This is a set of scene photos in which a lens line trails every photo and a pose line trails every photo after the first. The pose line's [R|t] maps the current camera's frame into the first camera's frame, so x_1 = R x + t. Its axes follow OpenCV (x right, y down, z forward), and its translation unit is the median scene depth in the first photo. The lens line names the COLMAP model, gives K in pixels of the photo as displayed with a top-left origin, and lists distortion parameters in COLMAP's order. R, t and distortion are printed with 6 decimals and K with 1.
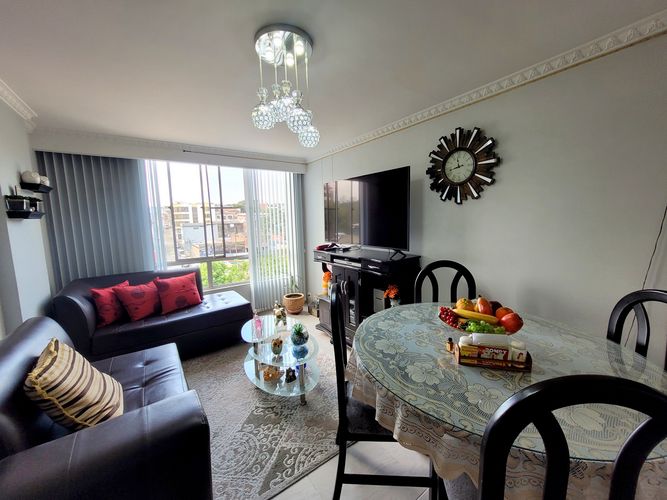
lens RADIAL K [[261.1, 0, 334.8], [0, 261.1, 248.2], [0, 0, 1]] dist [-0.000605, 0.000768]
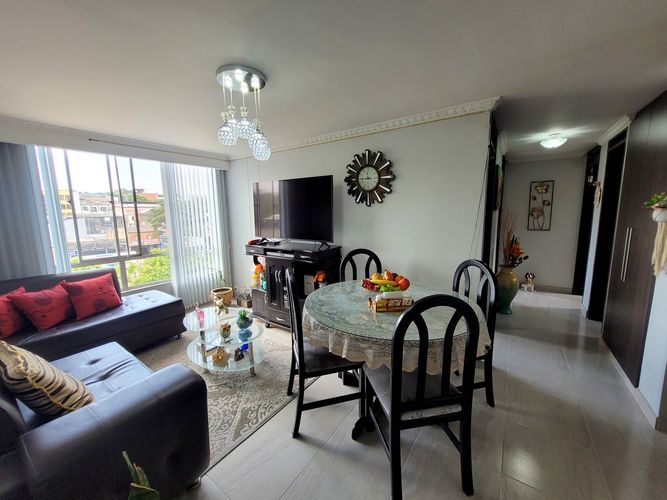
lens RADIAL K [[261.1, 0, 331.3], [0, 261.1, 249.2], [0, 0, 1]] dist [-0.000605, 0.000768]
pose [[0.946519, -0.037766, 0.320431, -0.134346], [0.028496, 0.999030, 0.033569, 0.000012], [-0.321388, -0.022643, 0.946677, -0.198155]]
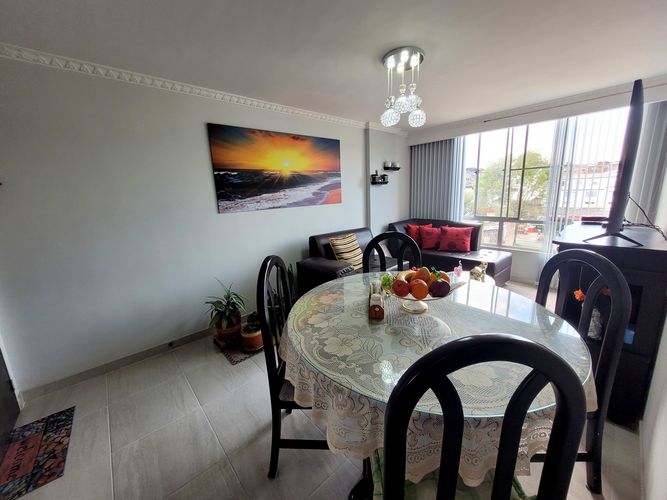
lens RADIAL K [[261.1, 0, 335.3], [0, 261.1, 248.4], [0, 0, 1]] dist [-0.000605, 0.000768]
pose [[0.099828, 0.224796, -0.969279, 0.905346], [-0.084745, 0.972526, 0.216821, -0.029927], [0.991389, 0.060496, 0.116136, 0.358491]]
